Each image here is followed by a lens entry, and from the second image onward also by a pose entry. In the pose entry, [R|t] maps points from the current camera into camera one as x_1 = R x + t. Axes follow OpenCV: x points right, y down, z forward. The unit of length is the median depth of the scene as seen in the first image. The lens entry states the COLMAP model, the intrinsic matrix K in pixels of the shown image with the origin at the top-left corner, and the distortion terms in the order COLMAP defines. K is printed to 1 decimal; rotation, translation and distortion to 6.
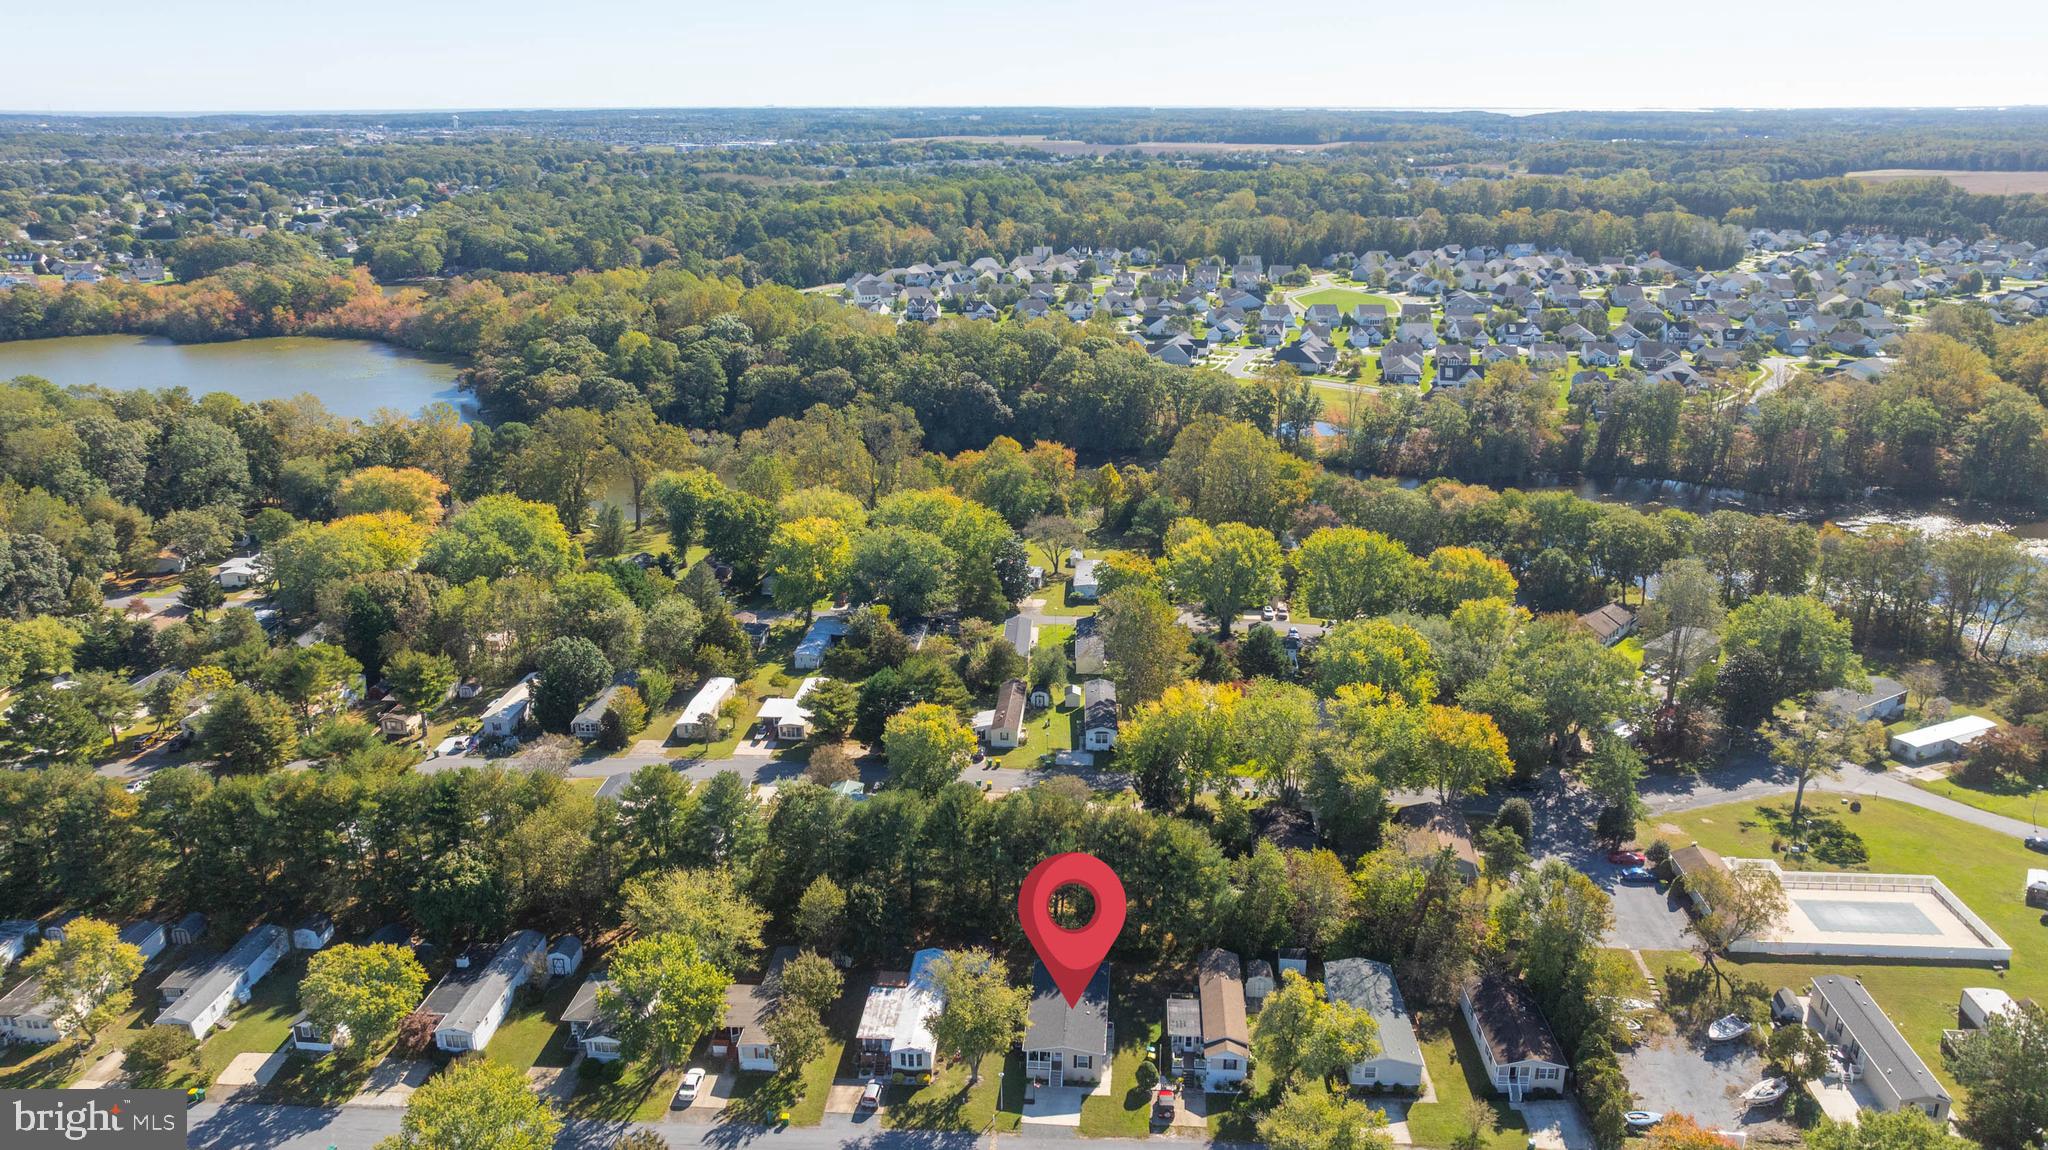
lens RADIAL K [[1476.8, 0, 1024.0], [0, 1476.8, 575.0], [0, 0, 1]] dist [-0.064299, 0.060886]
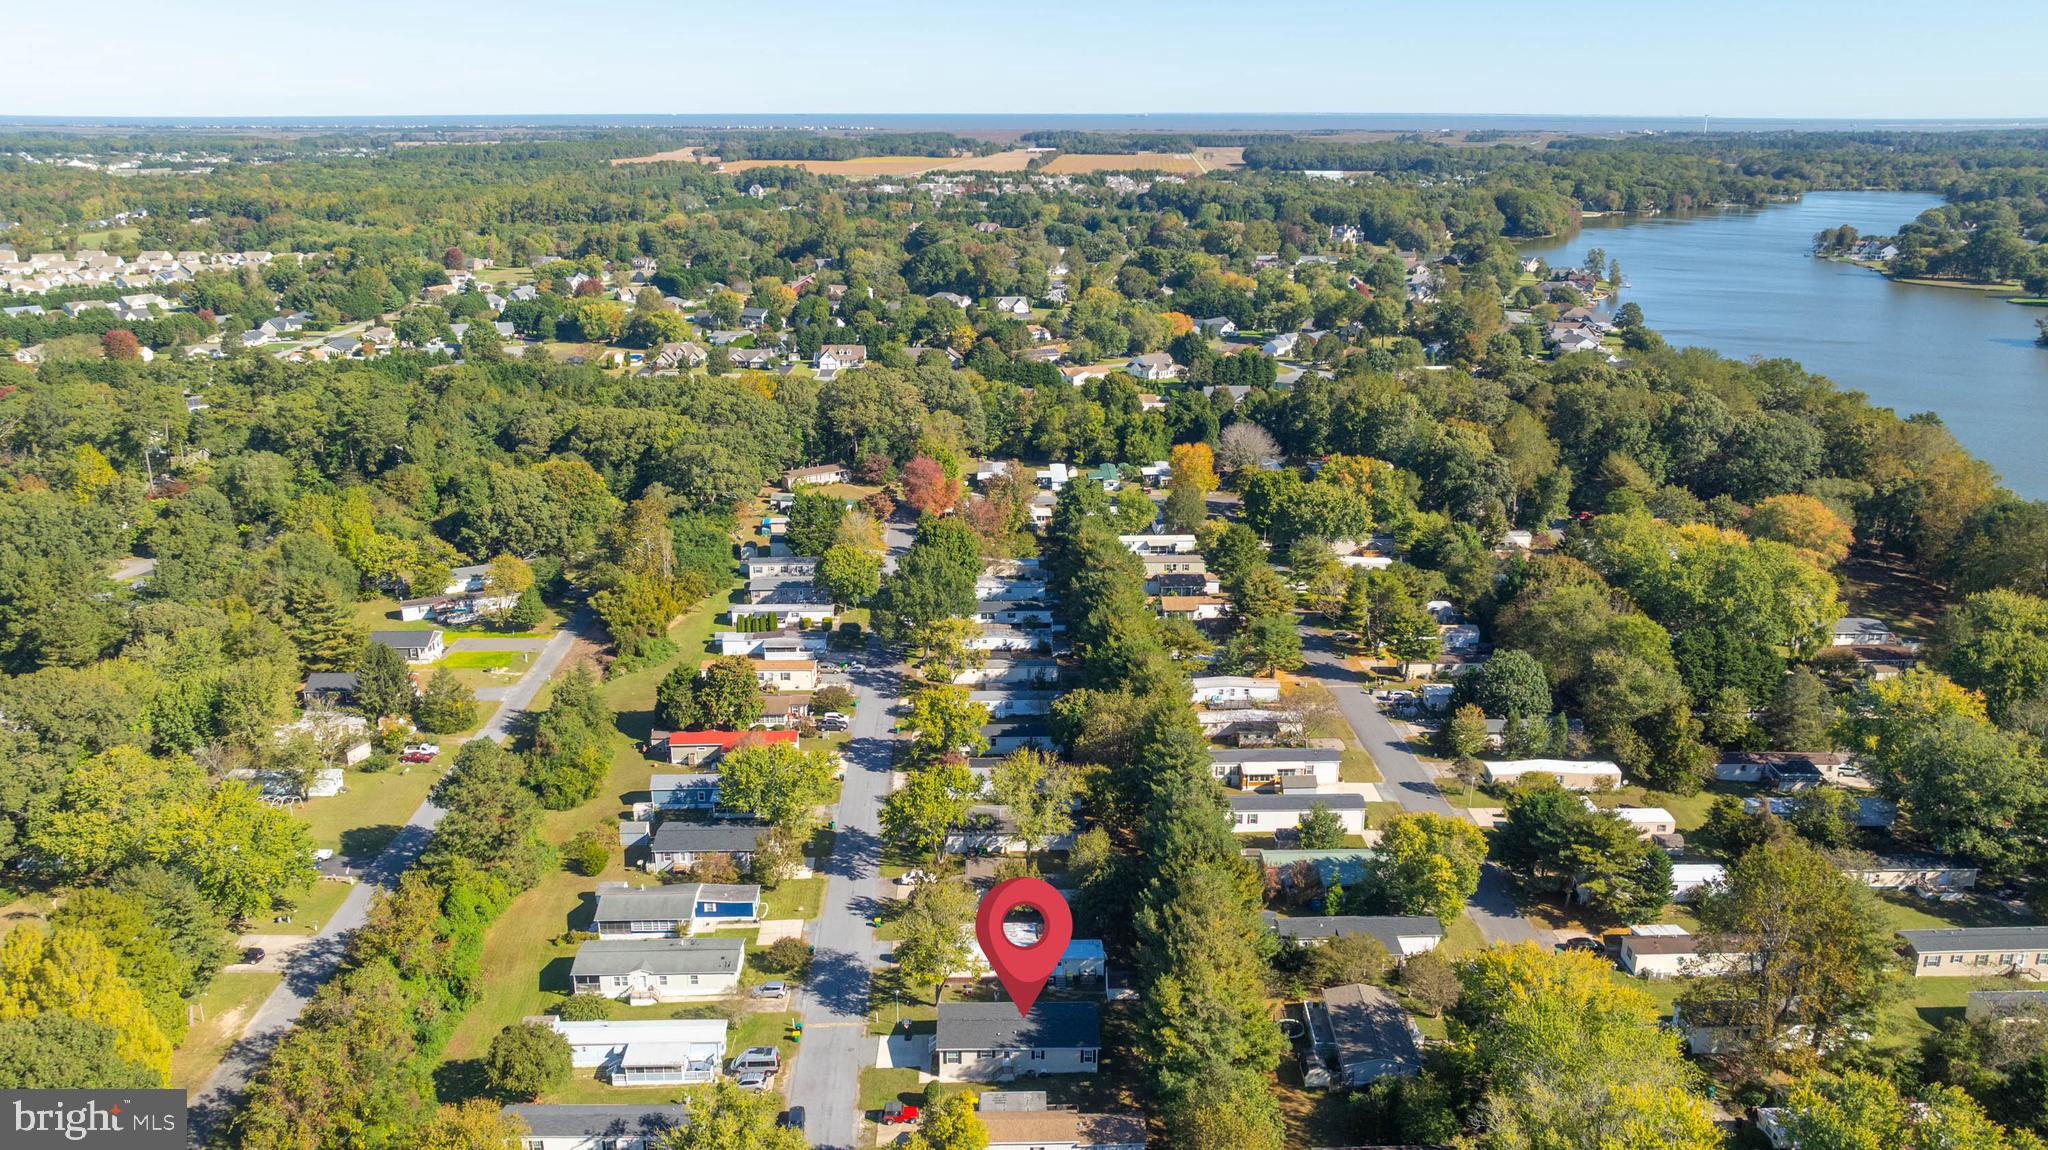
lens RADIAL K [[1476.8, 0, 1024.0], [0, 1476.8, 575.0], [0, 0, 1]] dist [-0.064299, 0.060886]
pose [[0.100919, 0.296309, -0.949745, 0.923571], [-0.300936, 0.918992, 0.254738, -0.252464], [0.948290, 0.260104, 0.181914, 0.778936]]
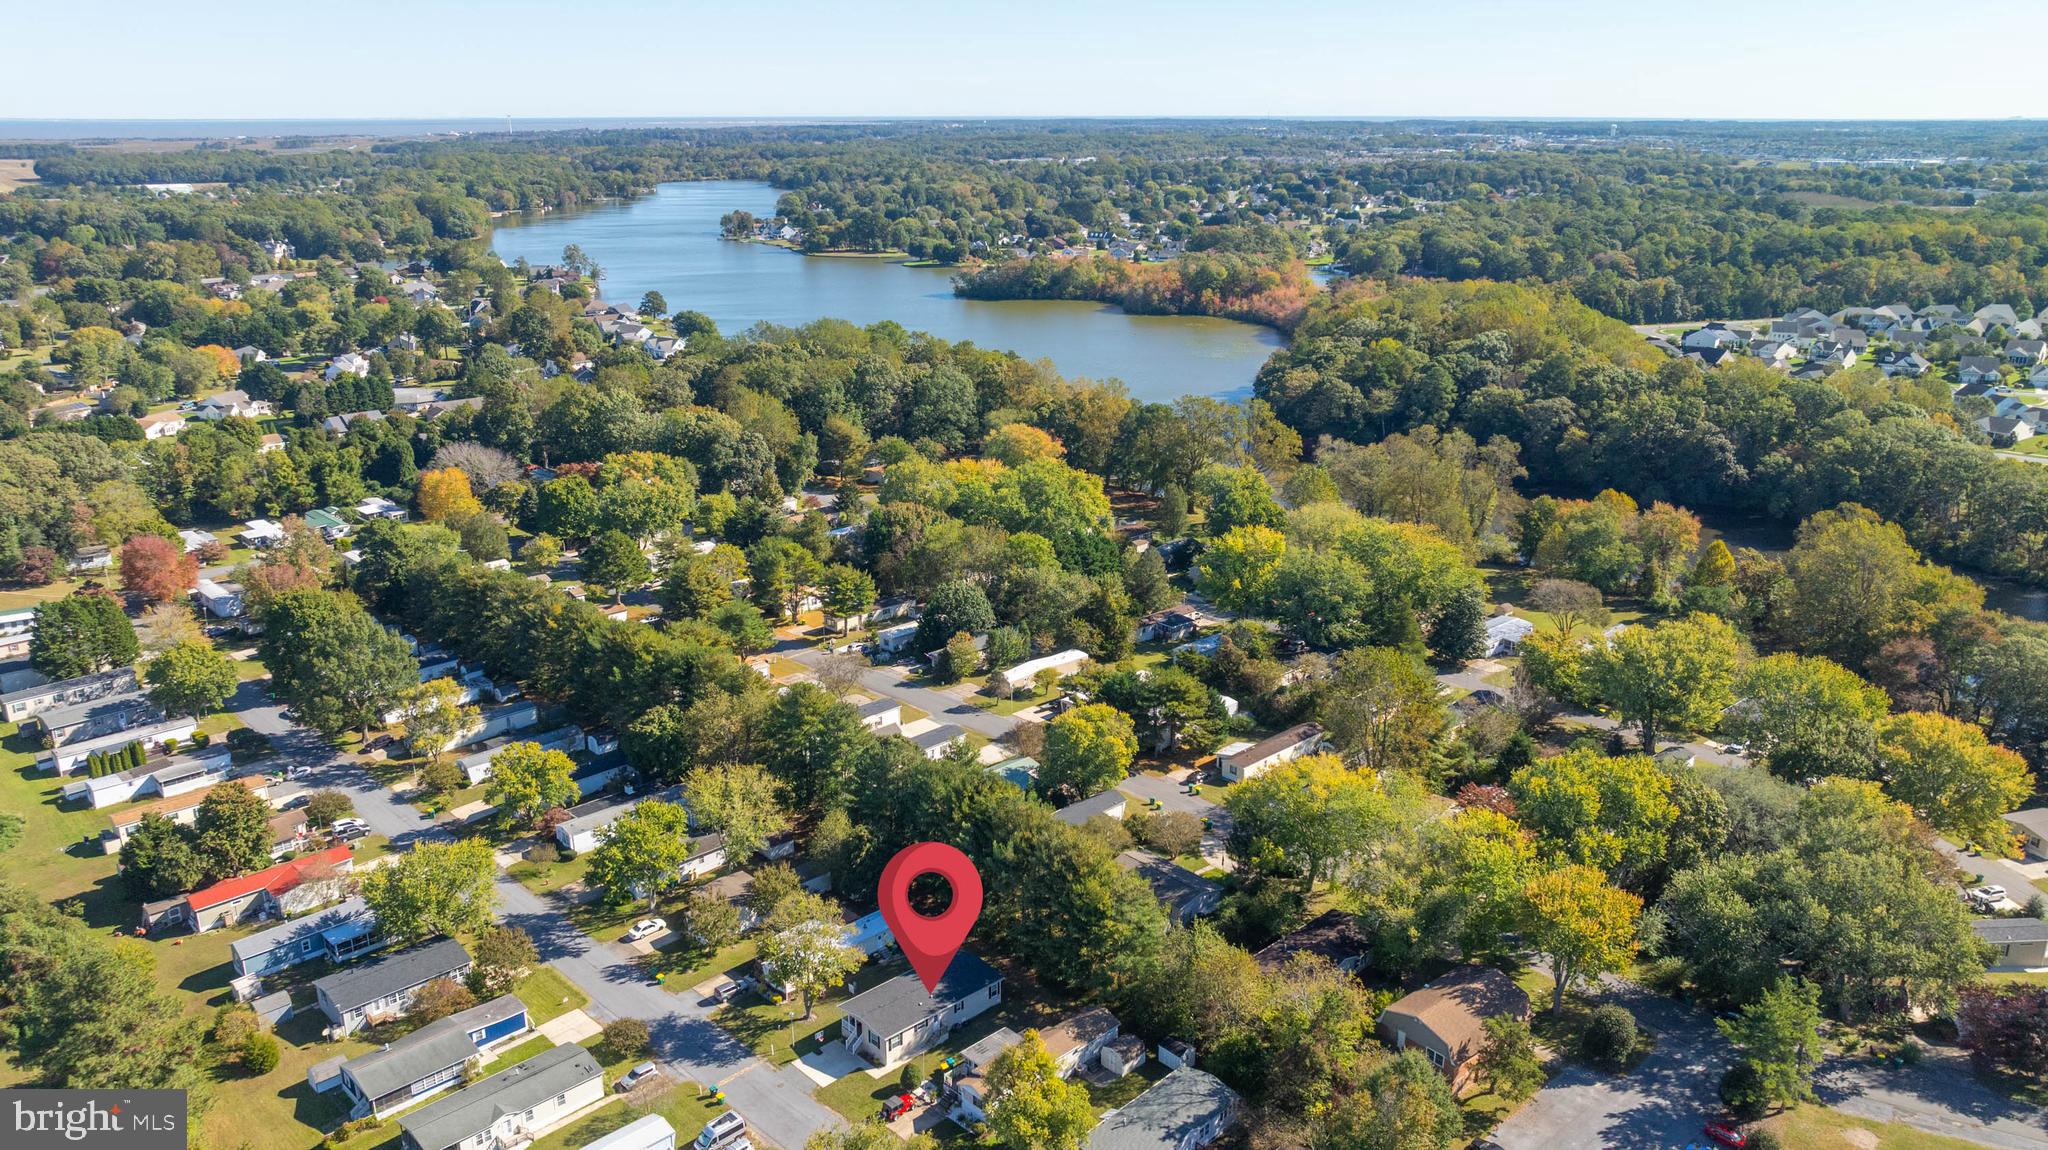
lens RADIAL K [[1476.8, 0, 1024.0], [0, 1476.8, 575.0], [0, 0, 1]] dist [-0.064299, 0.060886]
pose [[0.749331, 0.195771, -0.632595, 0.707619], [-0.199136, 0.977700, 0.066689, -0.078708], [0.631544, 0.076000, 0.771606, 0.241808]]
